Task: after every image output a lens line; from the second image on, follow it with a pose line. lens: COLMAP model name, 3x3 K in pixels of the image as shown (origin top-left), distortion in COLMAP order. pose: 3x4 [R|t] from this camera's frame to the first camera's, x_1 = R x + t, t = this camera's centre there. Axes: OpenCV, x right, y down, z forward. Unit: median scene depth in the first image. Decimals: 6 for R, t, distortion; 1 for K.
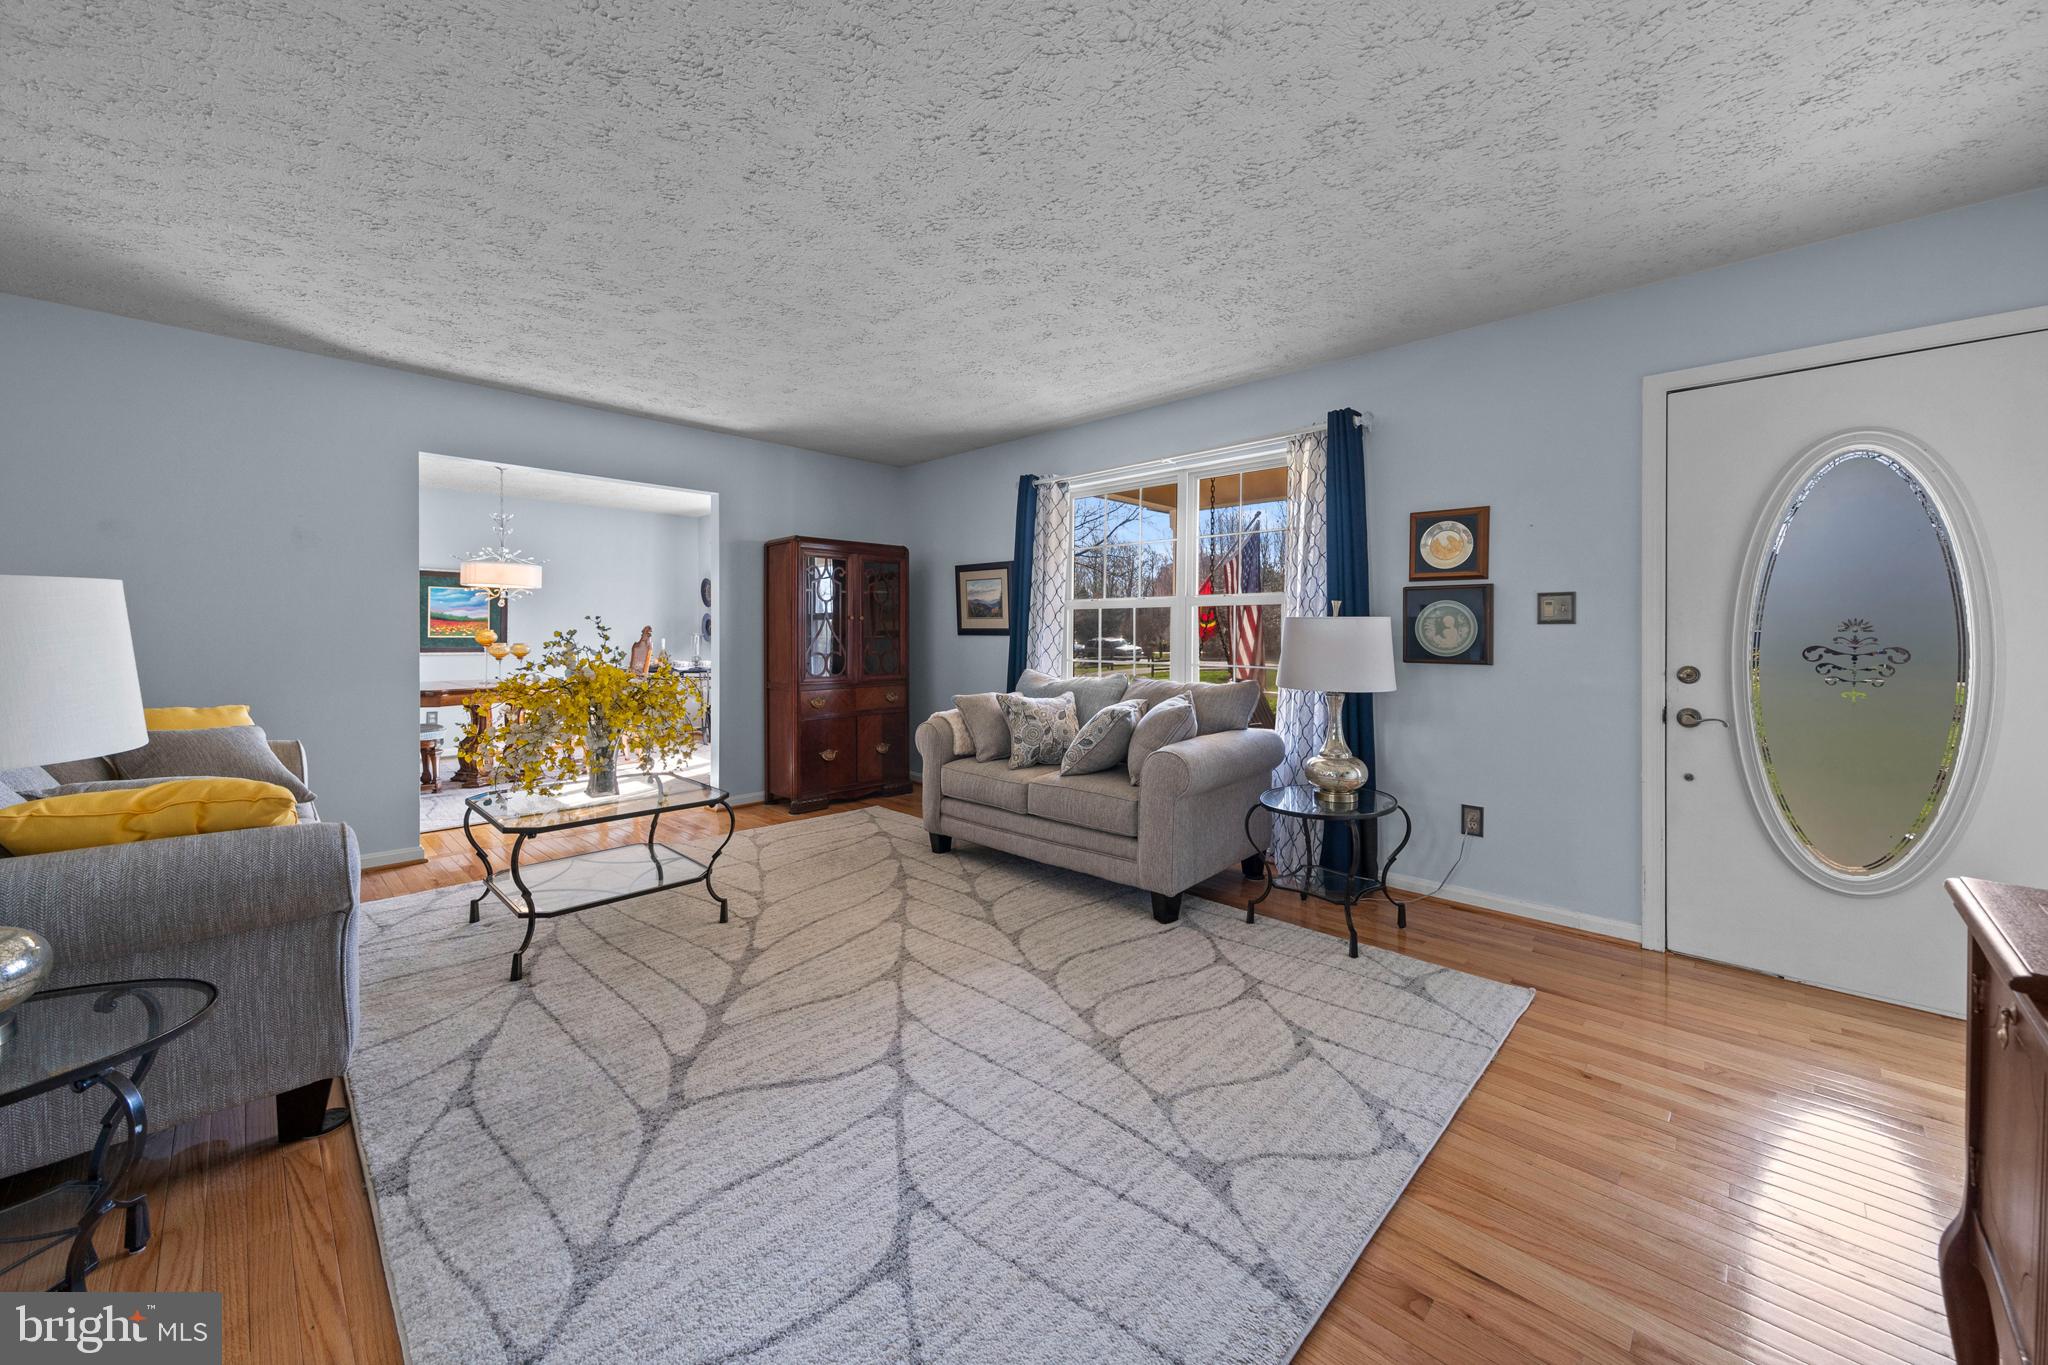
lens RADIAL K [[760.3, 0, 1025.9], [0, 760.3, 673.3], [0, 0, 1]] dist [0.003175, -0.000189]
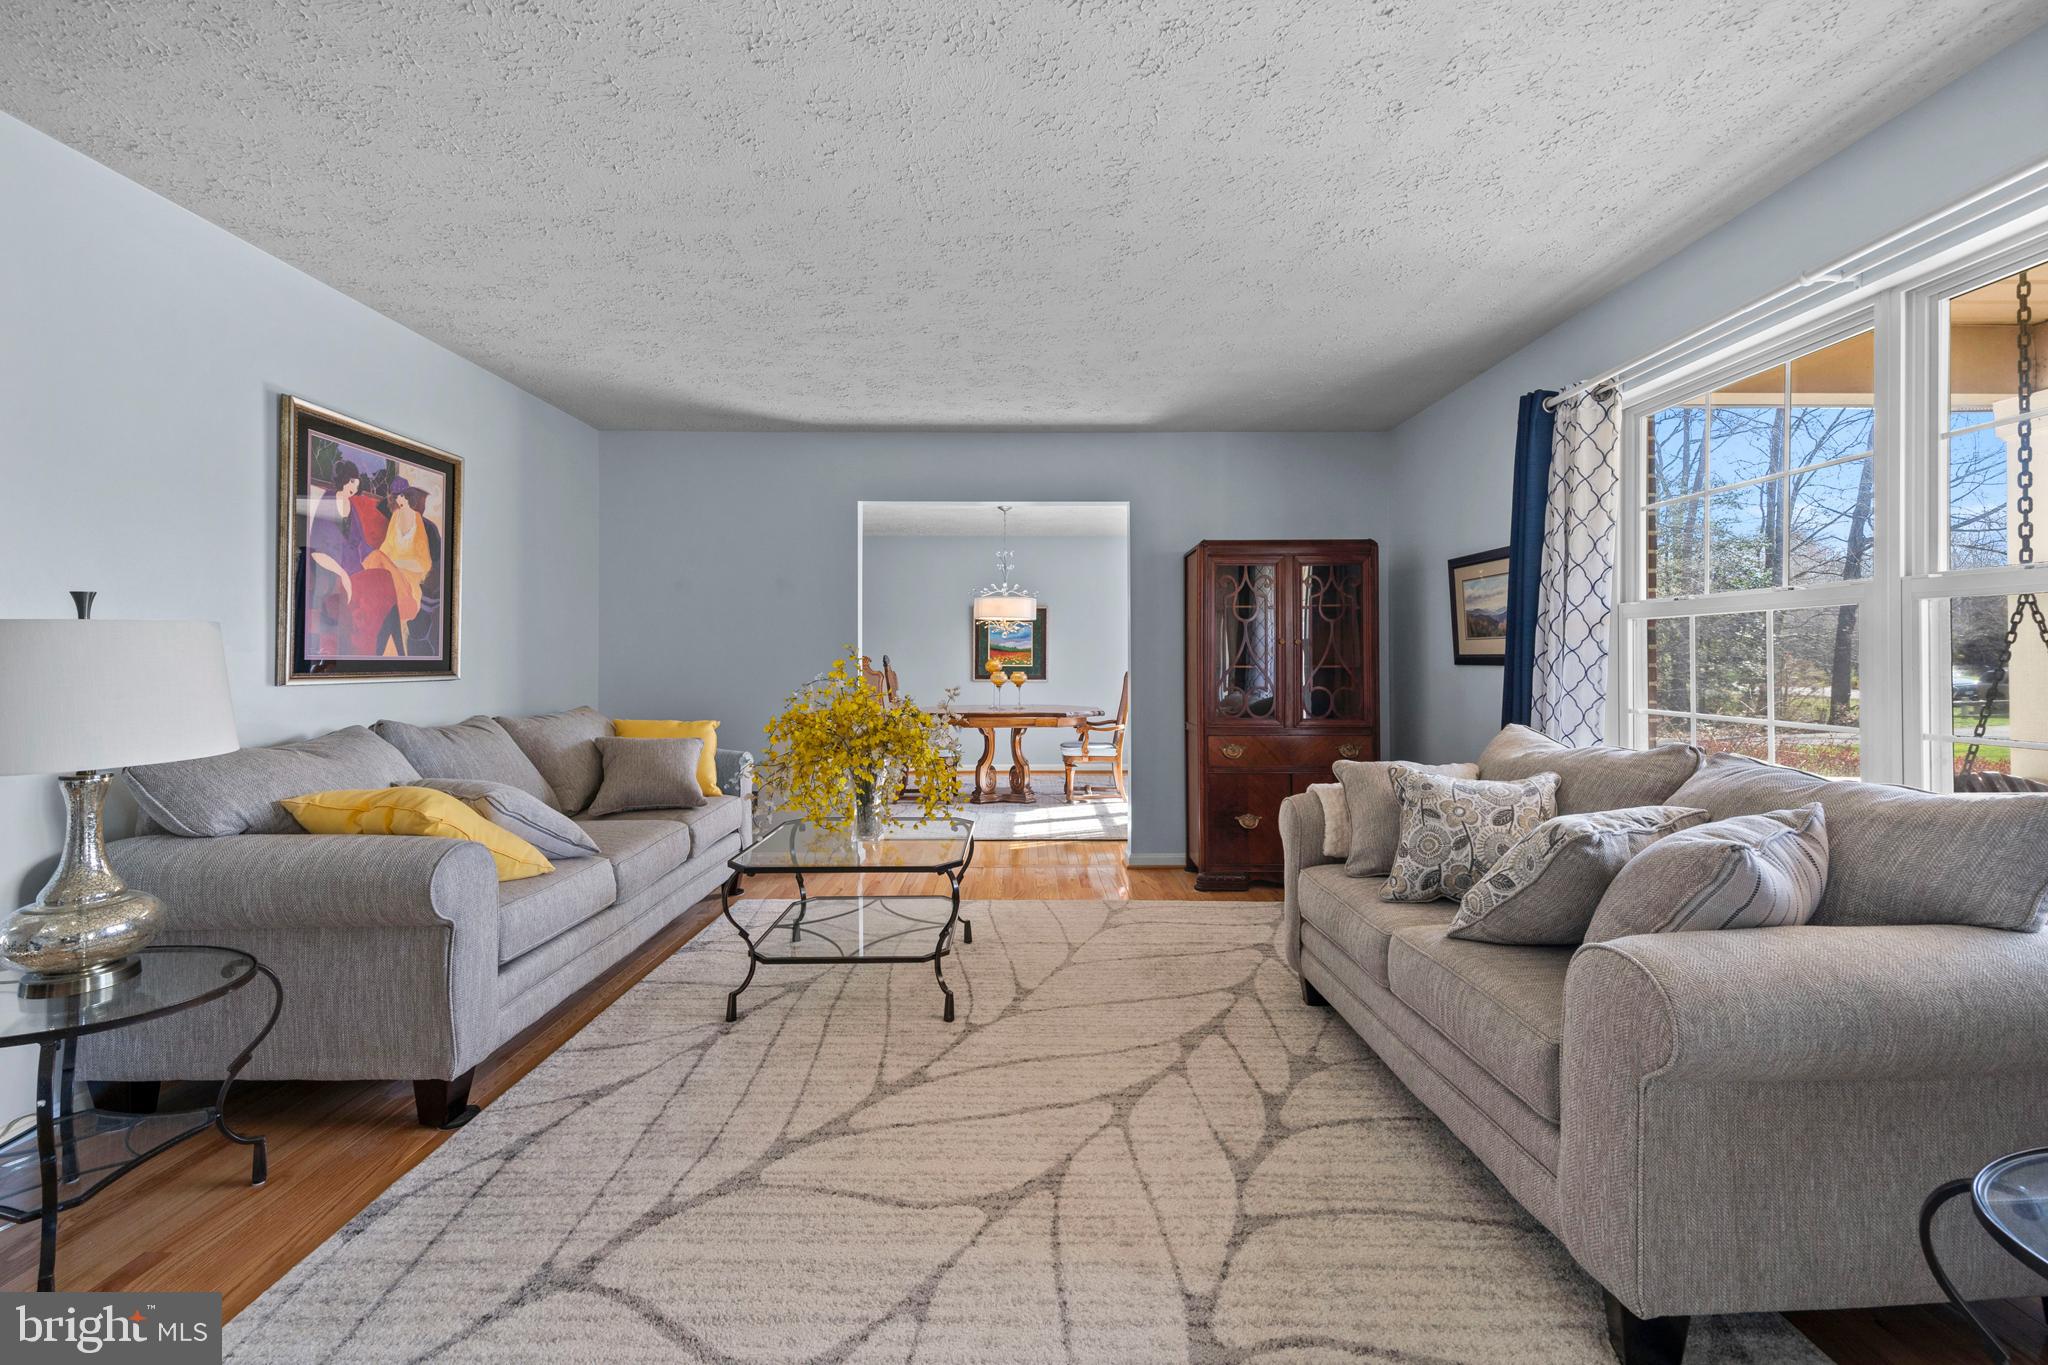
lens RADIAL K [[798.6, 0, 1025.4], [0, 798.6, 669.9], [0, 0, 1]] dist [0.008304, -0.000182]
pose [[0.694895, 0.006521, -0.719081, 0.243769], [-0.036680, 0.998979, -0.026387, -0.022796], [0.718175, 0.044712, 0.694425, 0.411849]]
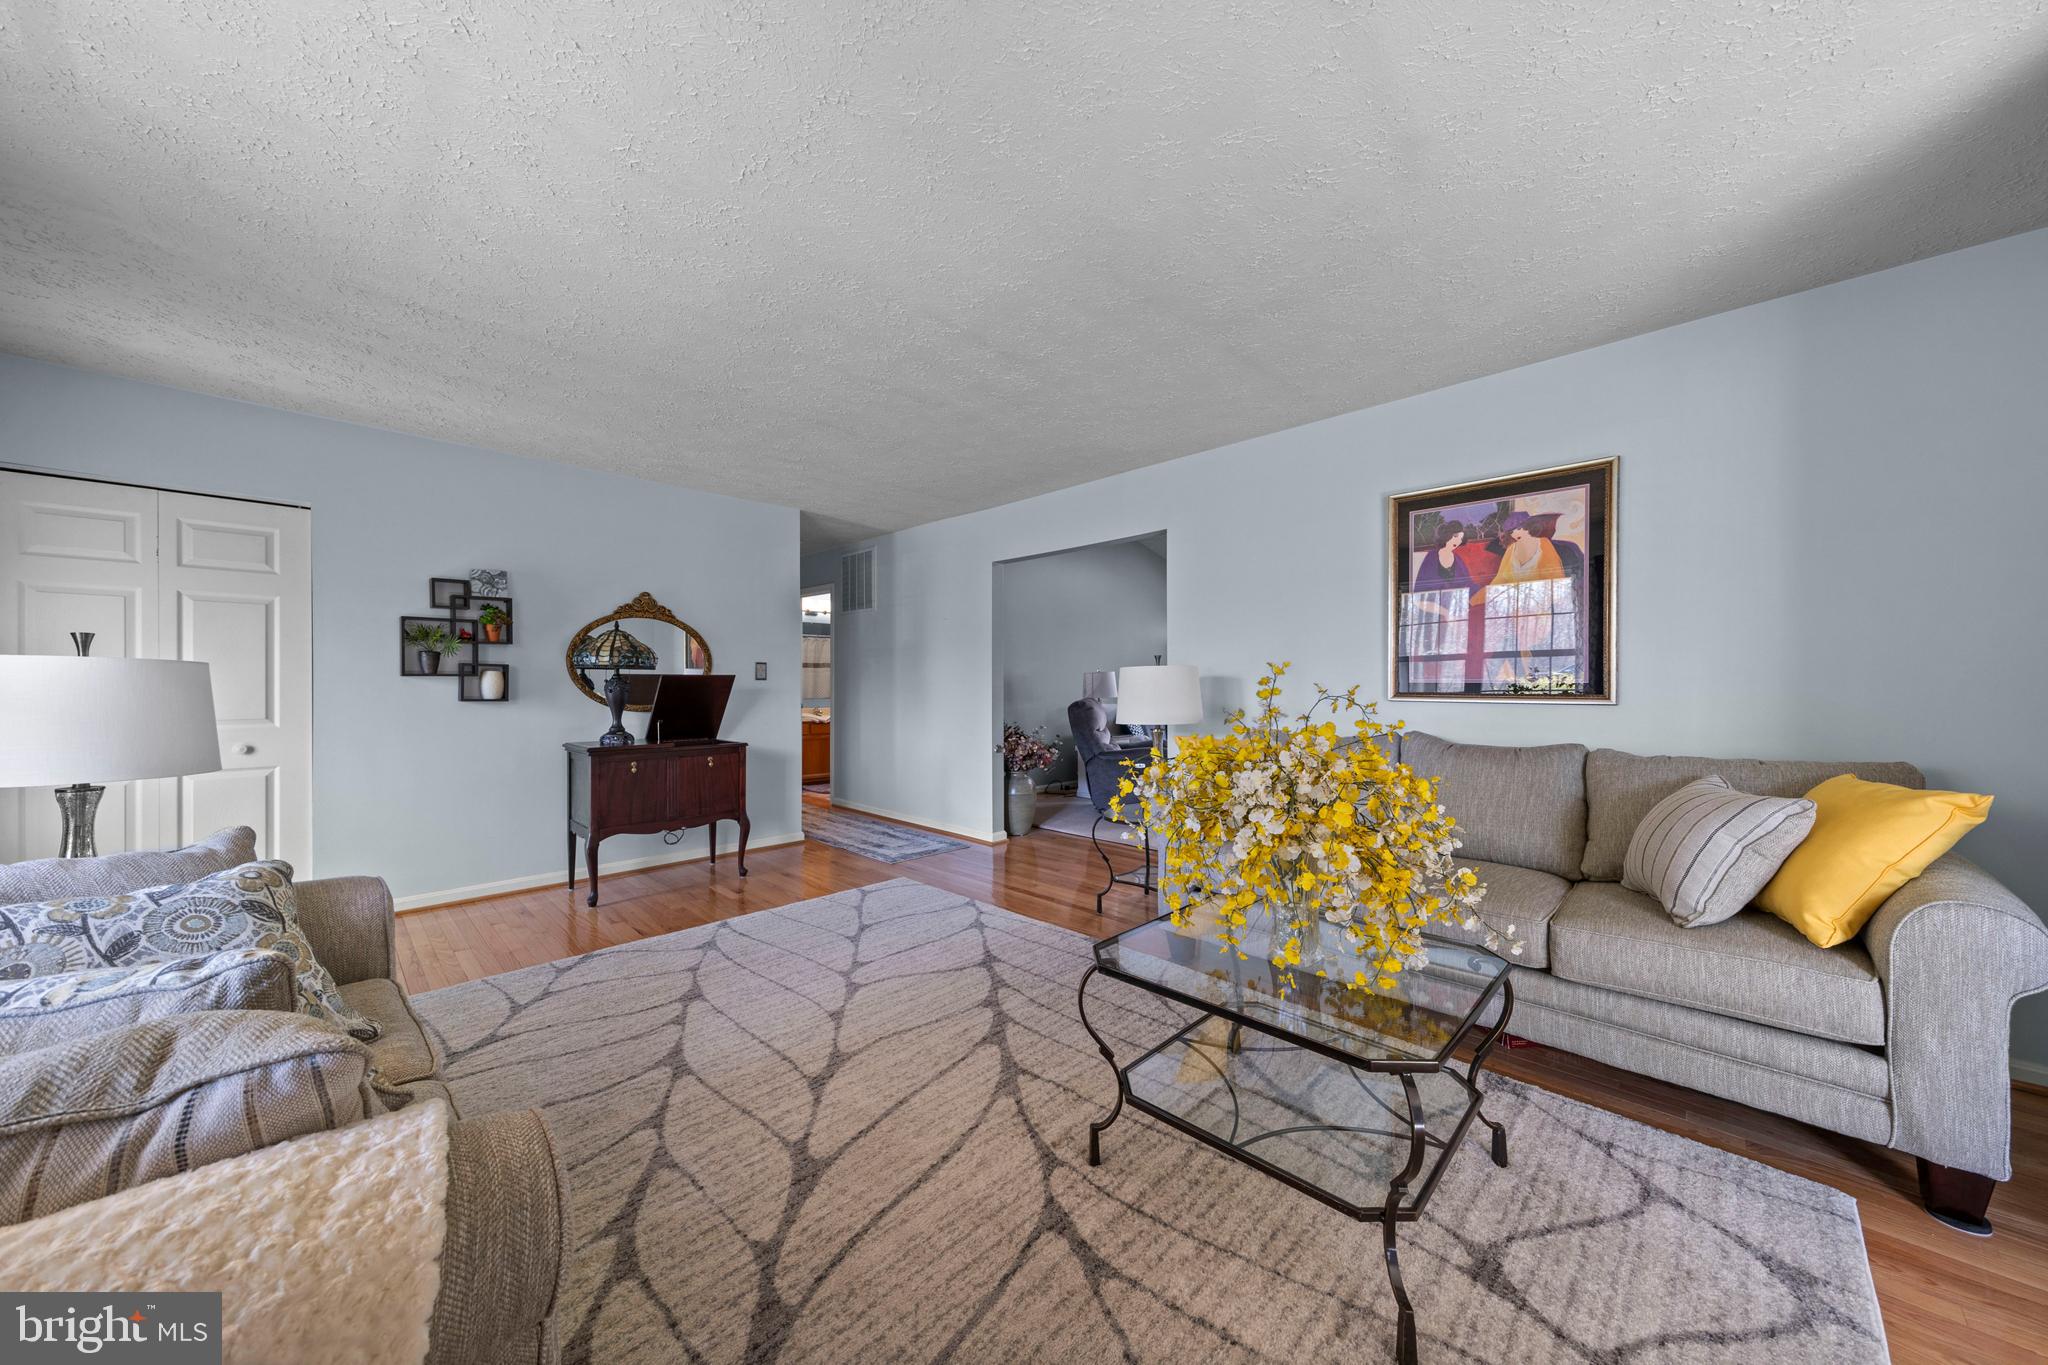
lens RADIAL K [[692.2, 0, 1024.0], [0, 692.2, 682.5], [0, 0, 1]] dist [0.000093, 0.000048]
pose [[-0.999898, 0.000961, 0.014260, -0.317524], [0.001732, 0.998530, 0.054179, -0.078533], [-0.014187, 0.054198, -0.998429, 1.396590]]
